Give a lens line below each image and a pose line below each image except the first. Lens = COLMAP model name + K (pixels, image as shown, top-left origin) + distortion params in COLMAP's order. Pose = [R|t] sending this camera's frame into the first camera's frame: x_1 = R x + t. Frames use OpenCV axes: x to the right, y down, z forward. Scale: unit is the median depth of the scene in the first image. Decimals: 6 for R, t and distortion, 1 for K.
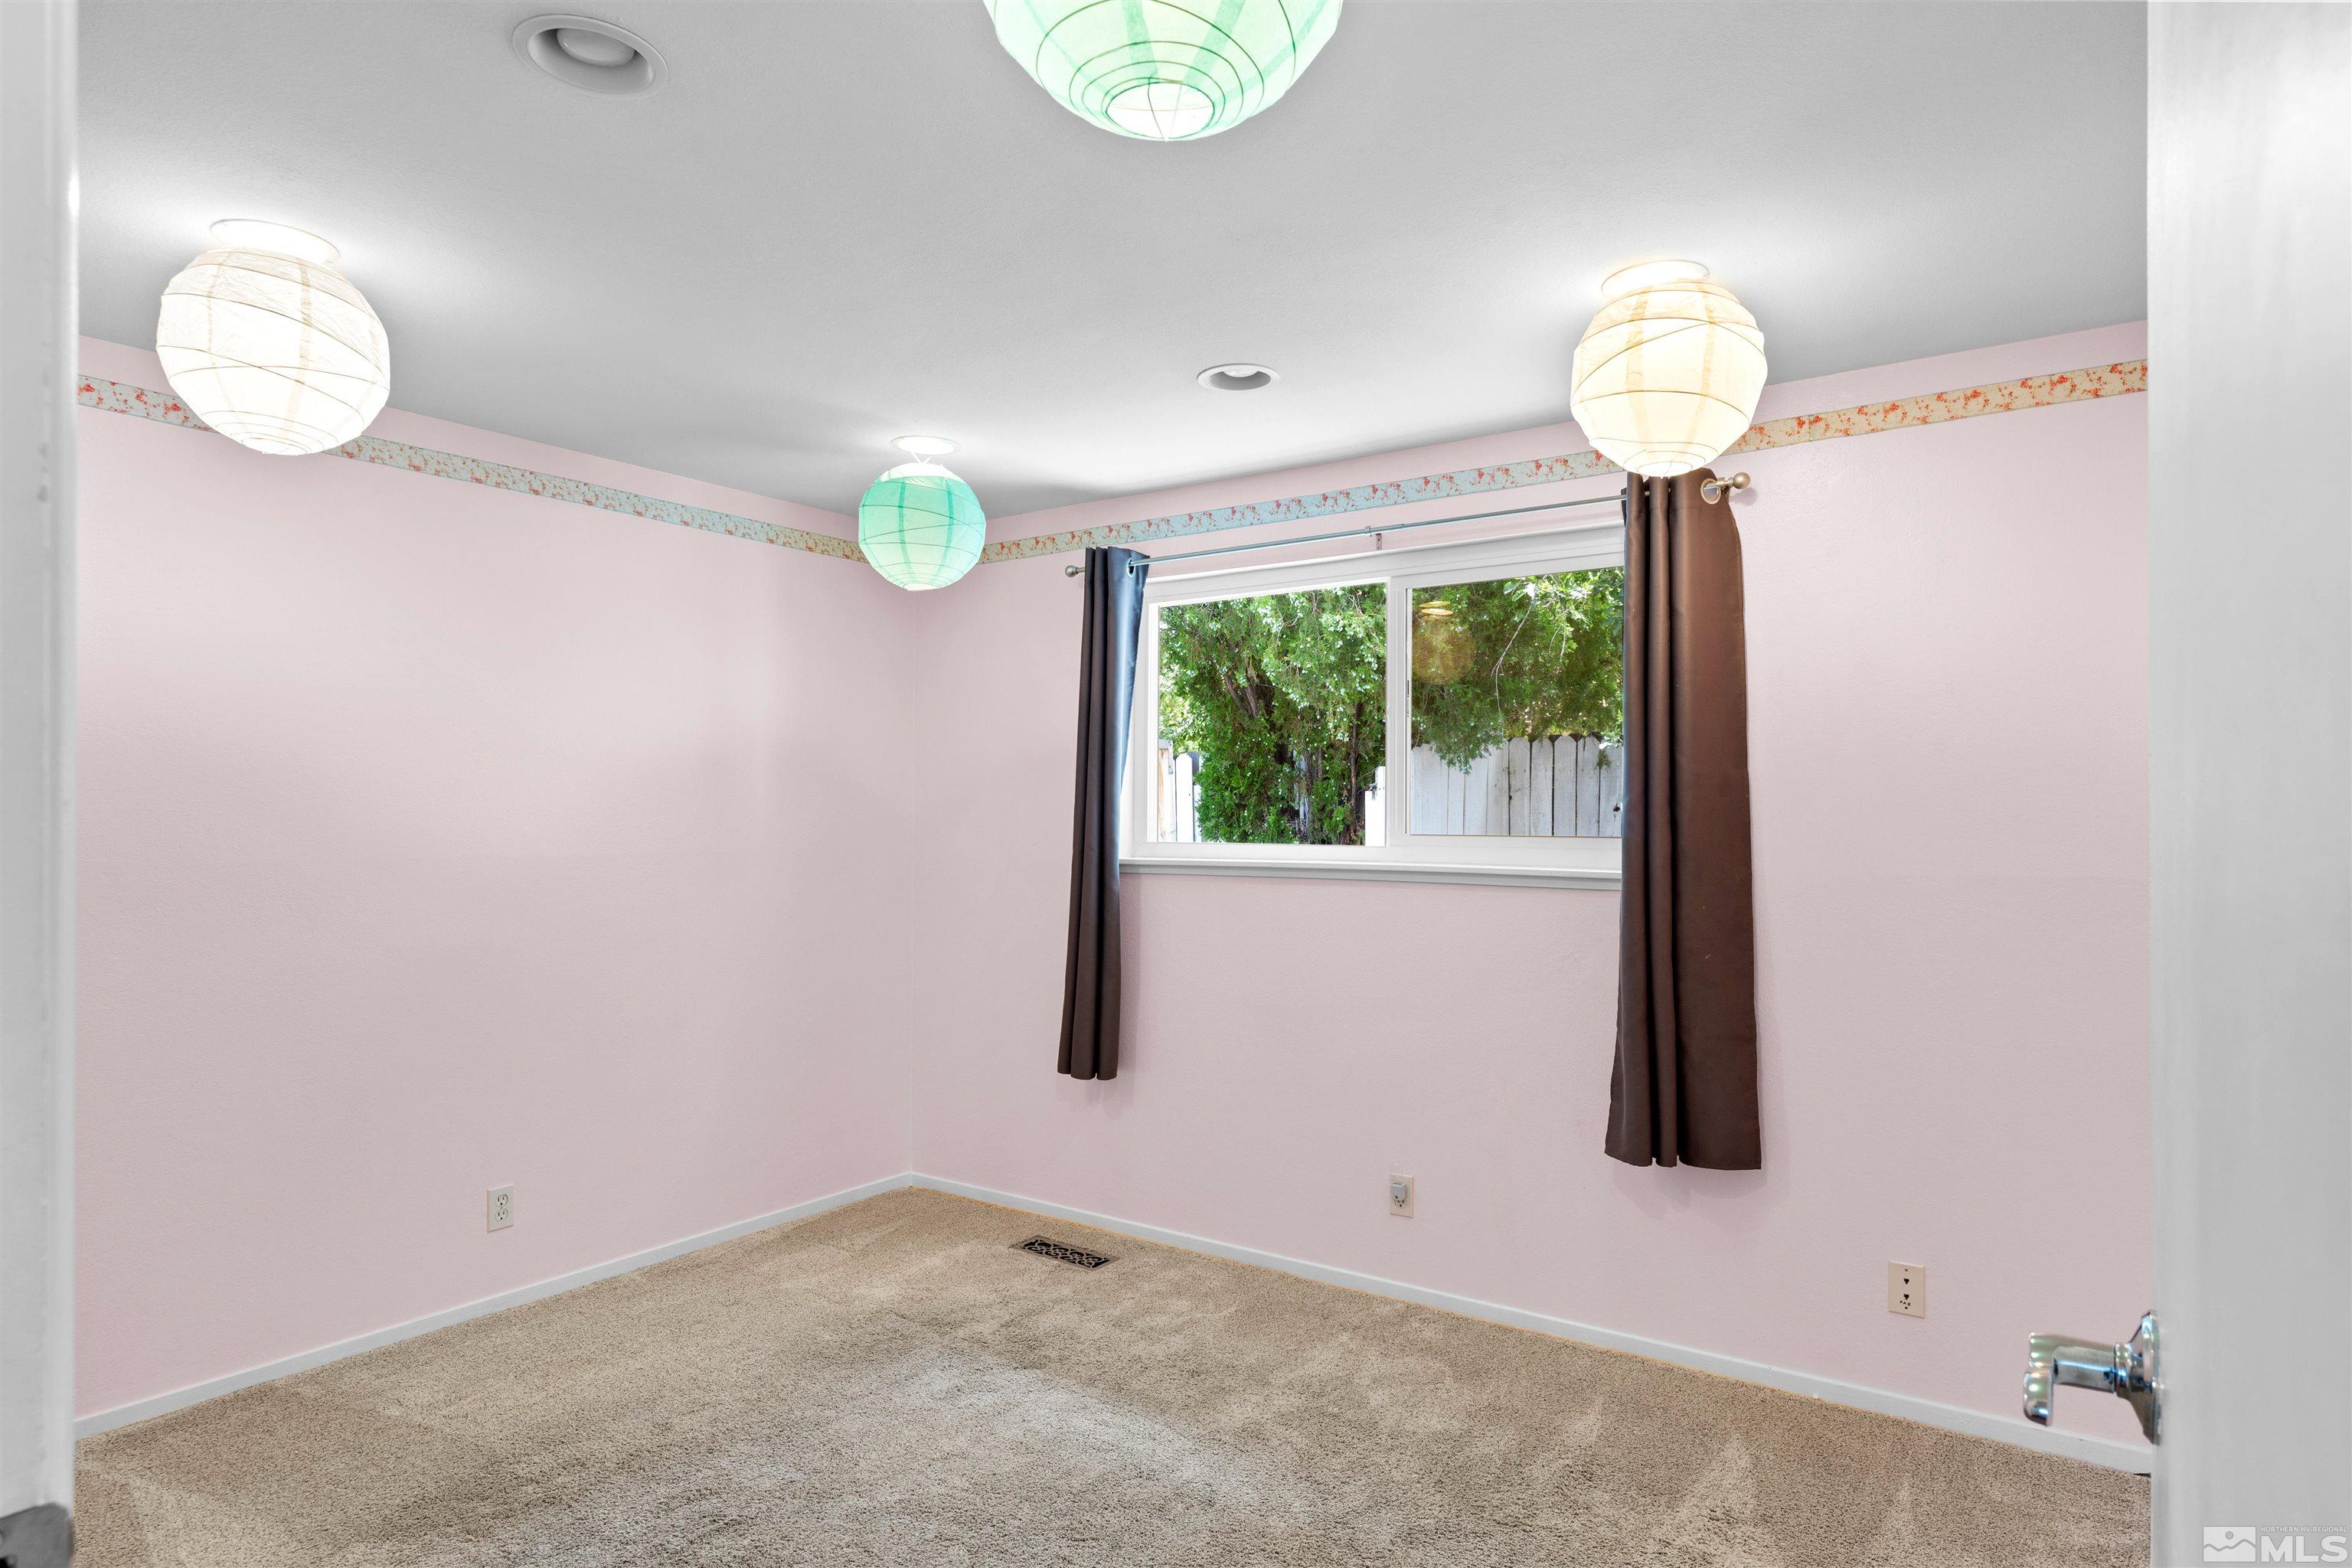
lens RADIAL K [[1292.9, 0, 1176.0], [0, 1292.9, 784.0], [0, 0, 1]] dist [0.000488, -0.000087]
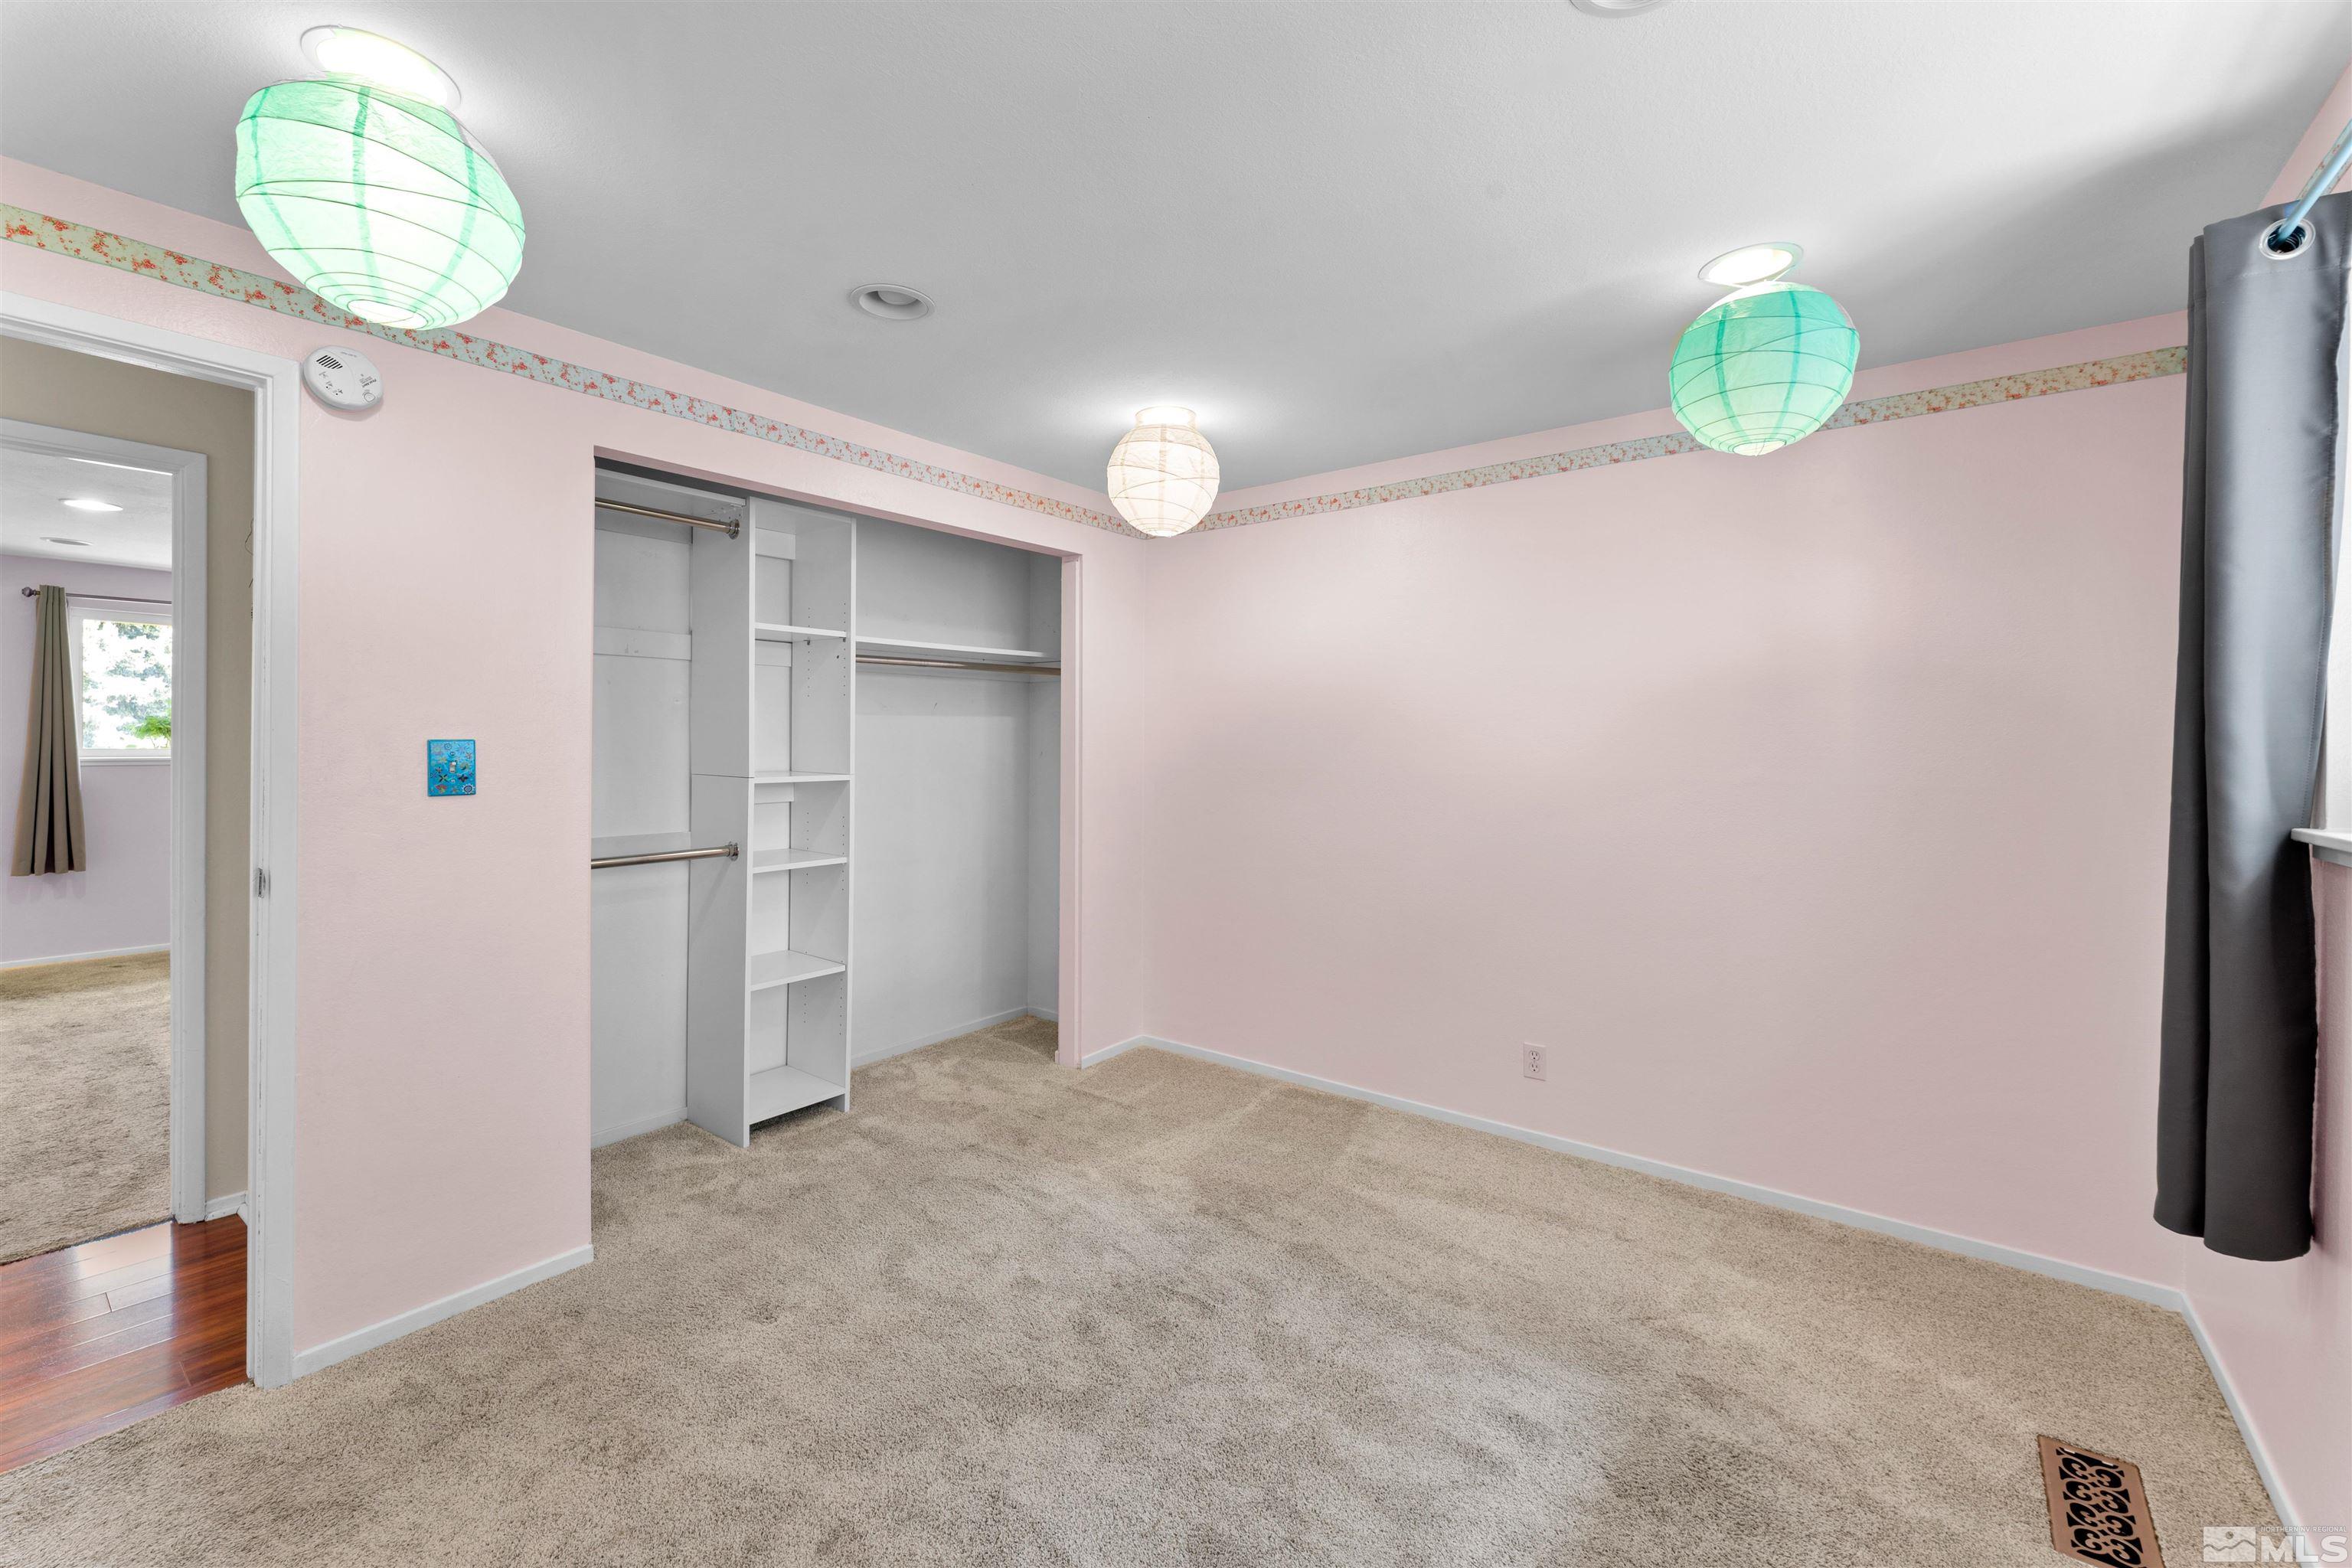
lens RADIAL K [[962.7, 0, 1172.3], [0, 962.7, 741.7], [0, 0, 1]] dist [-0.000501, -0.000065]
pose [[-0.049502, 0.002224, -0.998772, 0.413879], [0.027100, 0.999632, 0.000883, 0.011936], [0.998406, -0.027023, -0.049544, 0.708235]]
